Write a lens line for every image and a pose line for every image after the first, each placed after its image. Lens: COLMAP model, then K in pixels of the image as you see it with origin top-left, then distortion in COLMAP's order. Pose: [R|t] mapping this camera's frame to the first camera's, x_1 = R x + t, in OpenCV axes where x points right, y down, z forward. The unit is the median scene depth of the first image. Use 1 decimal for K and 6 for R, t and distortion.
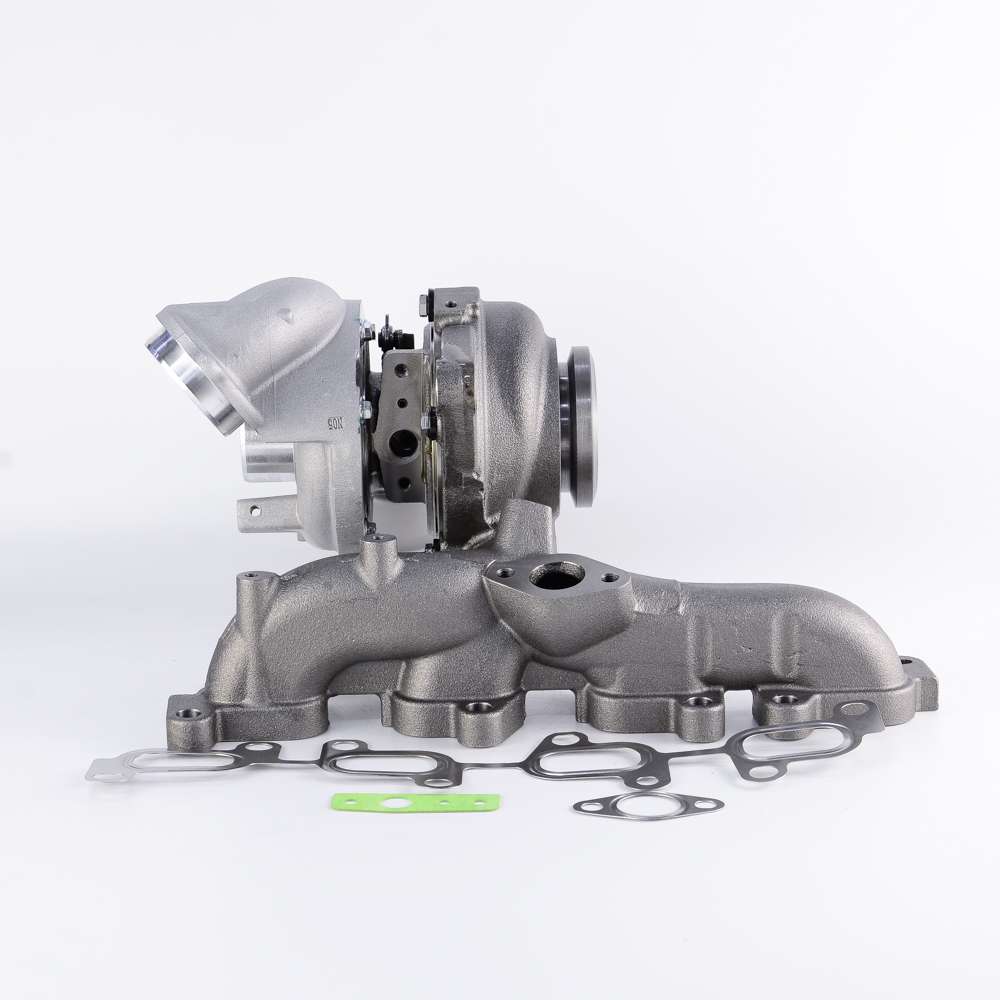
lens RADIAL K [[2913.2, 0, 500.0], [0, 2913.2, 500.0], [0, 0, 1]] dist [0.040000, -1.525641]
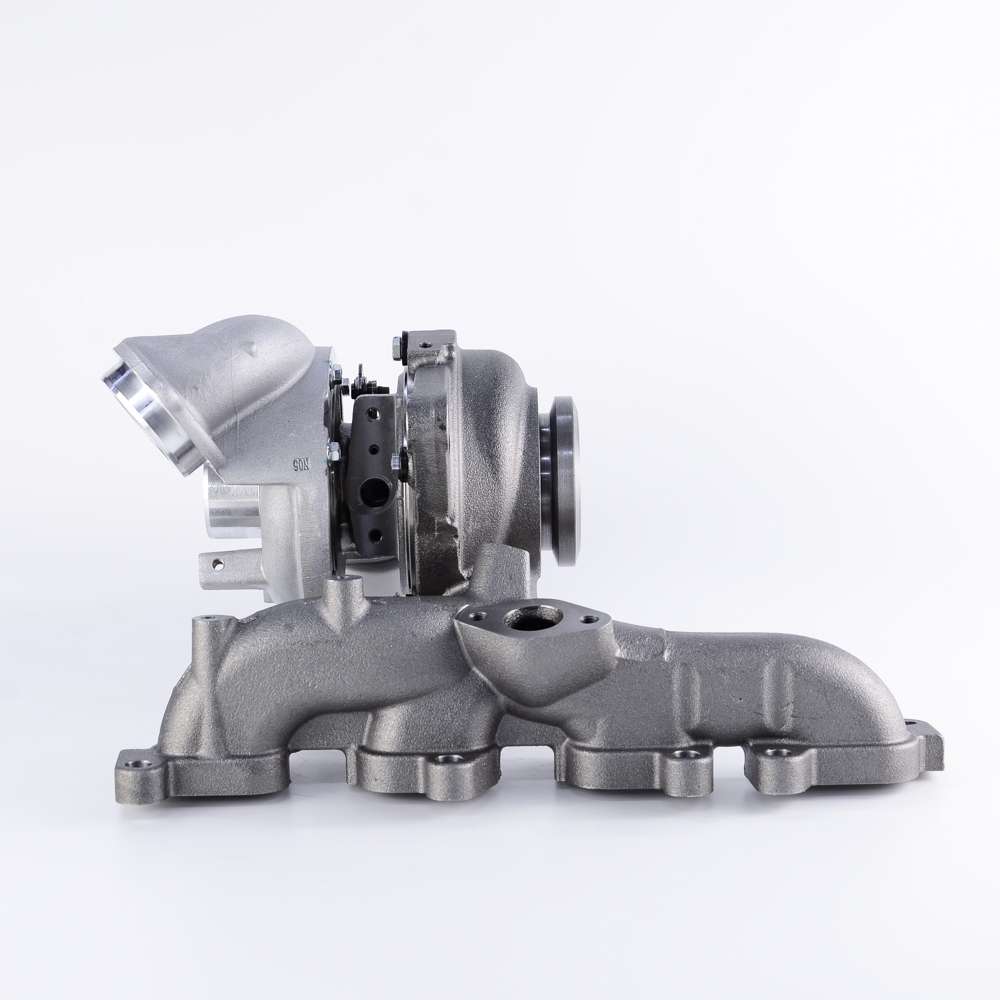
lens RADIAL K [[2913.2, 0, 500.0], [0, 2913.2, 500.0], [0, 0, 1]] dist [0.040000, -1.525641]
pose [[0.999817, 0.001406, -0.019075, 0.026436], [-0.003682, 0.992789, -0.119816, 0.099408], [0.018769, 0.119864, 0.992613, 0.063551]]
